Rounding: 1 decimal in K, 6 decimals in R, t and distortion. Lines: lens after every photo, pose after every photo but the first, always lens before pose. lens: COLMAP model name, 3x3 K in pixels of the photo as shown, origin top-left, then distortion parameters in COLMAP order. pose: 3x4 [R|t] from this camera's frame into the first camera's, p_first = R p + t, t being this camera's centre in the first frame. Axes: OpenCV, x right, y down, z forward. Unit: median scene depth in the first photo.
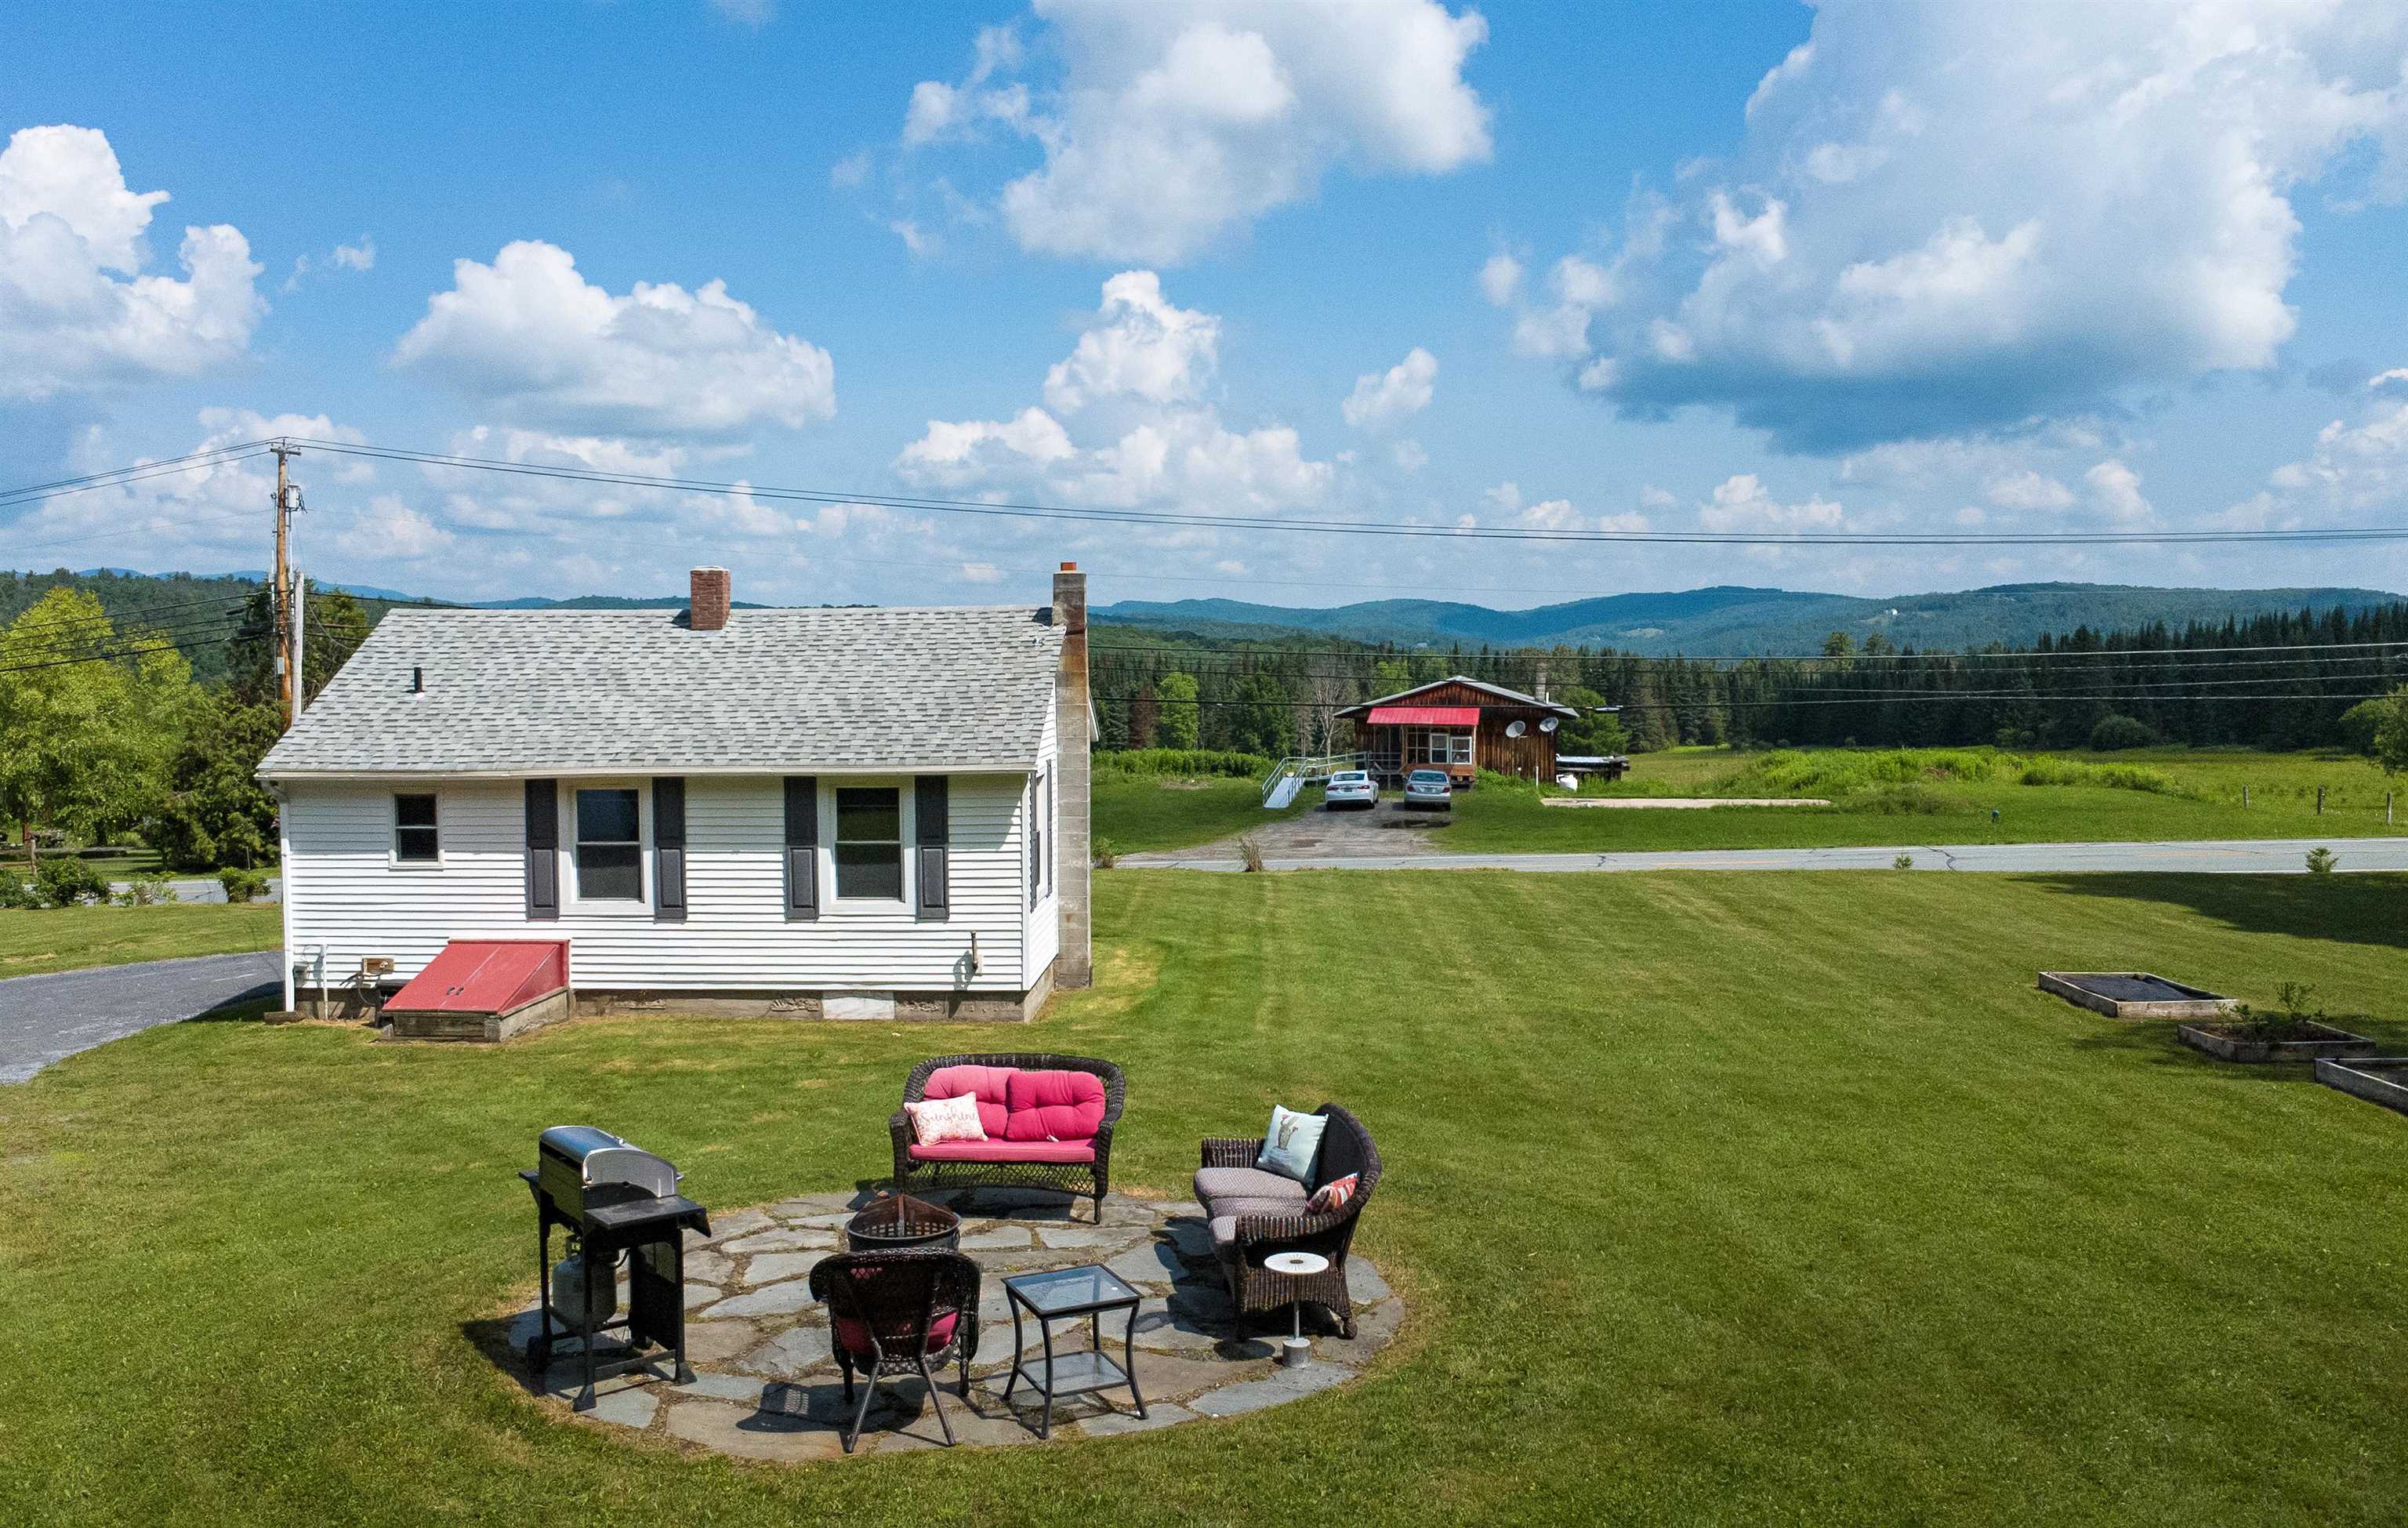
lens RADIAL K [[1958.7, 0, 1171.7], [0, 1958.7, 764.3], [0, 0, 1]] dist [0.011052, 0.004987]
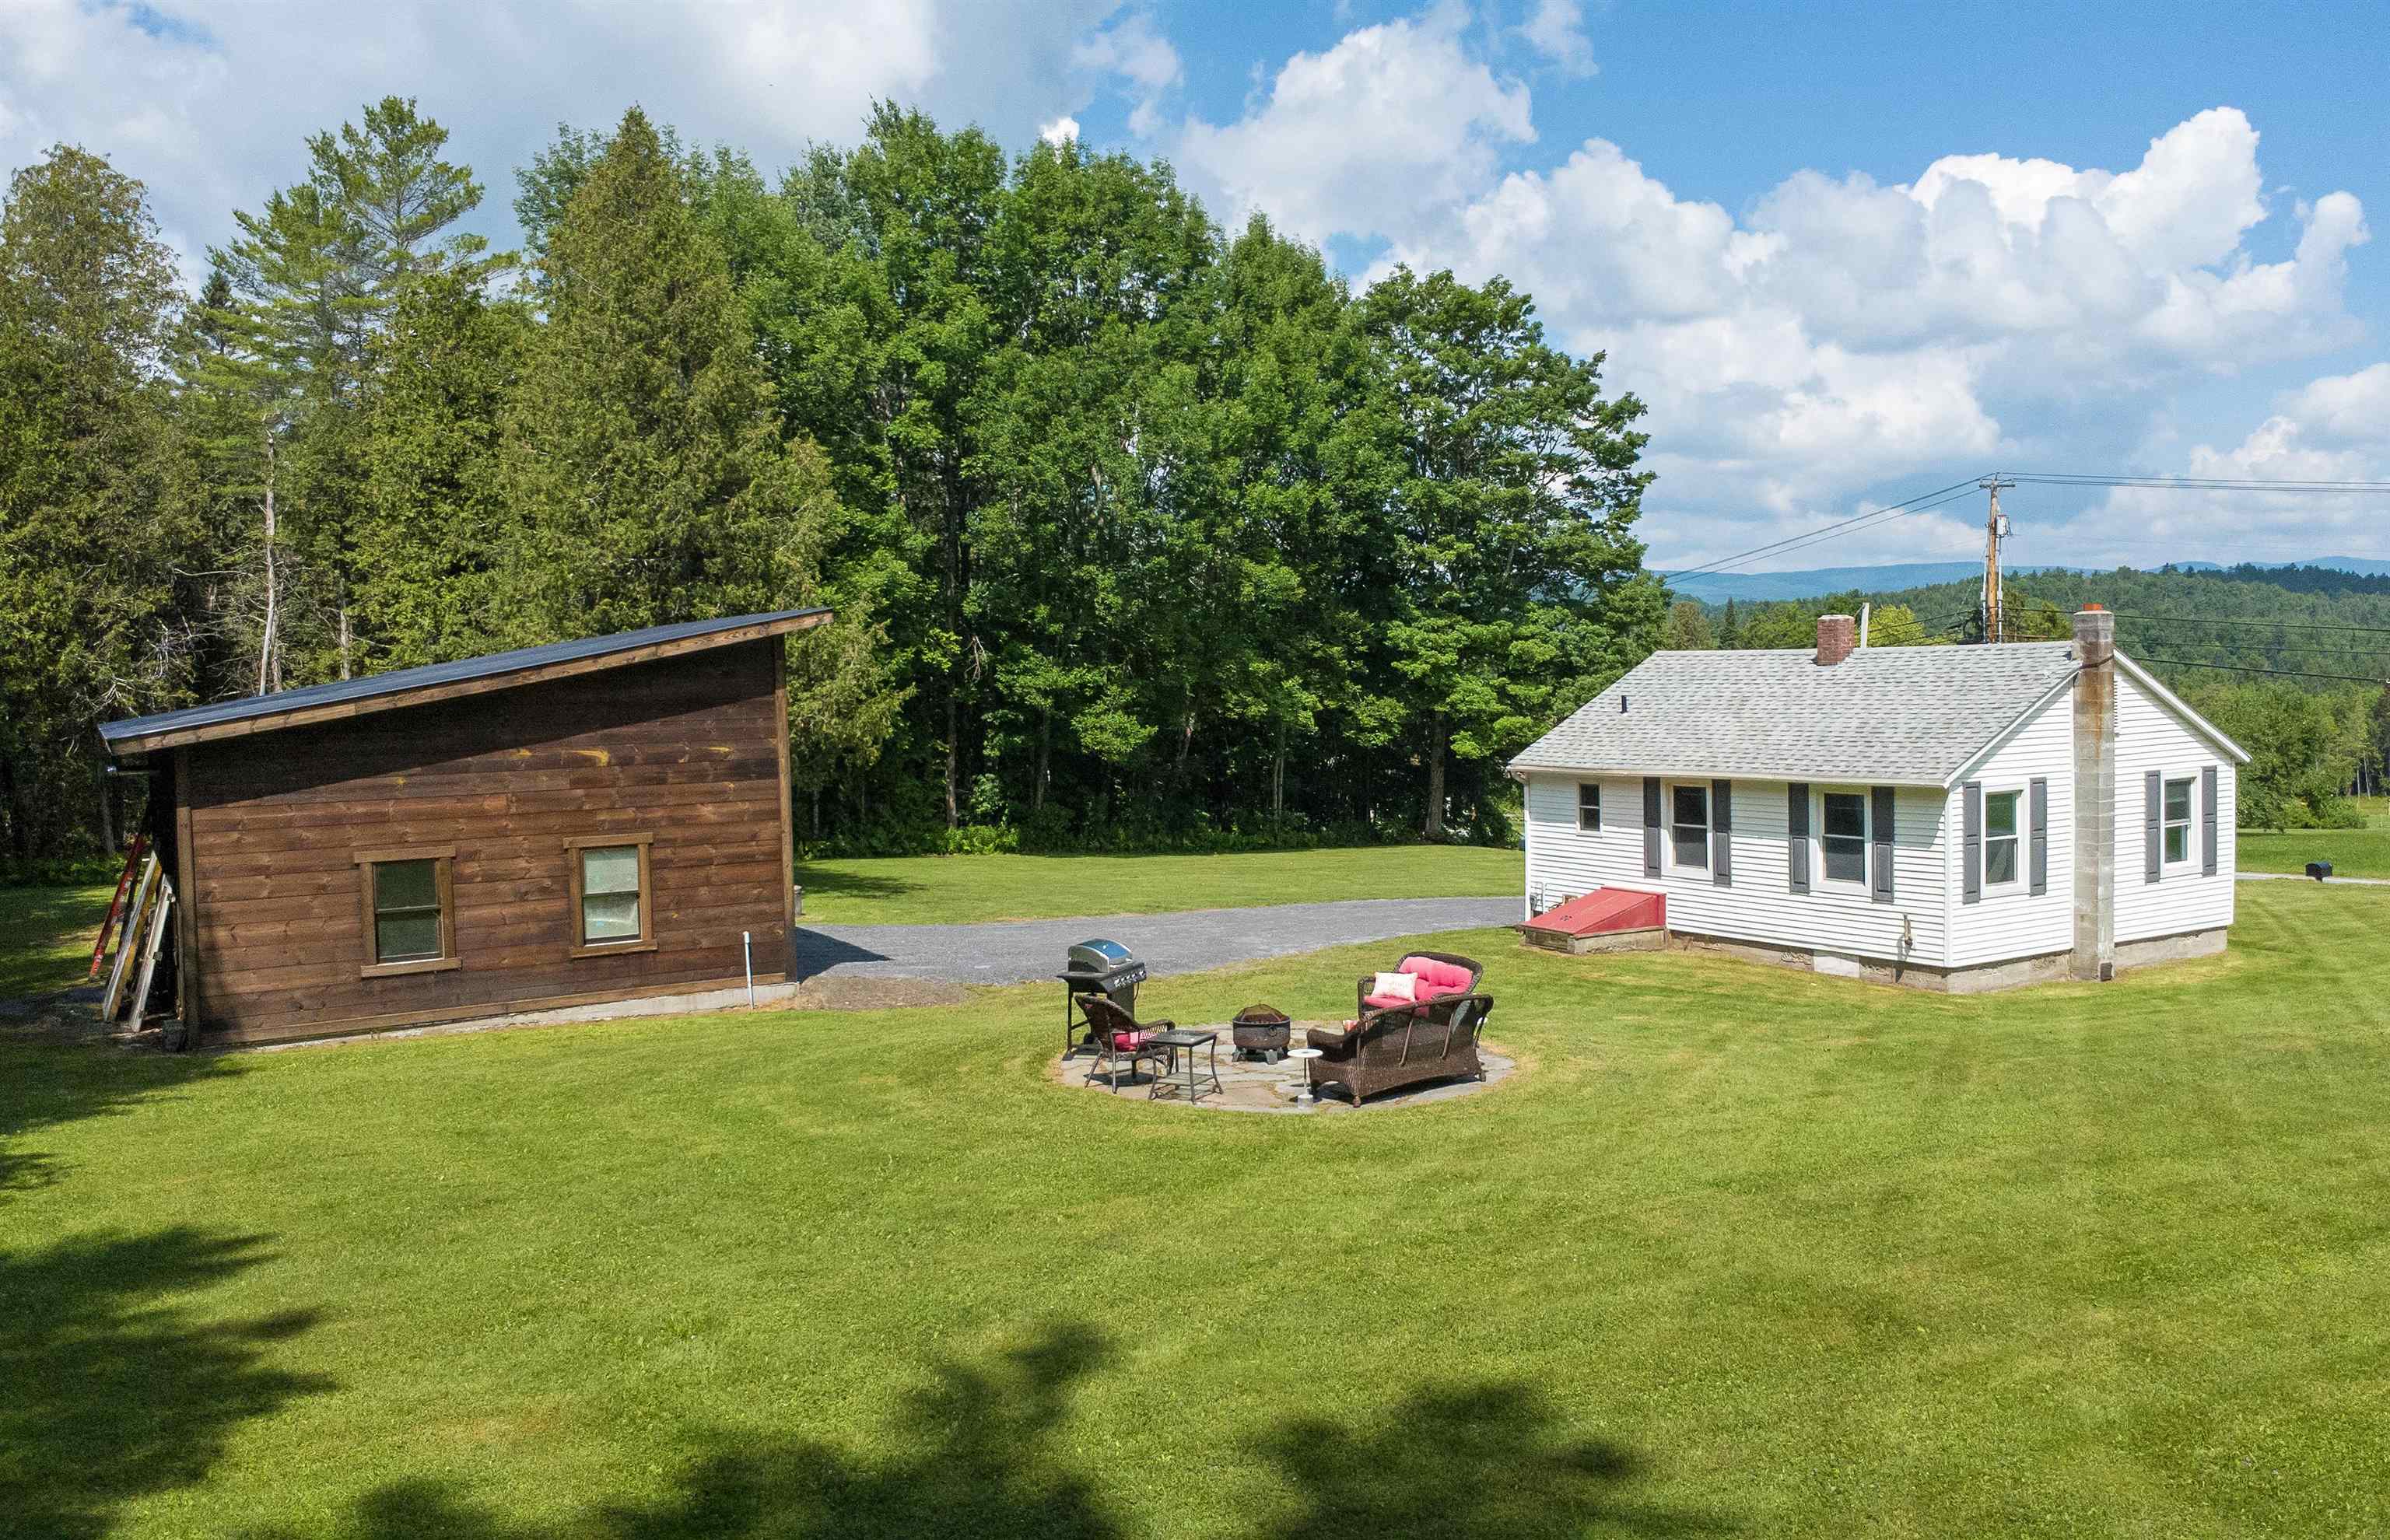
lens RADIAL K [[1760.6, 0, 1195.0], [0, 1760.6, 770.0], [0, 0, 1]] dist [-0.000947, -0.001057]
pose [[0.620990, 0.035957, -0.782994, 0.473524], [-0.029367, 0.999313, 0.022600, -0.016938], [0.783268, 0.008960, 0.621619, -0.041735]]
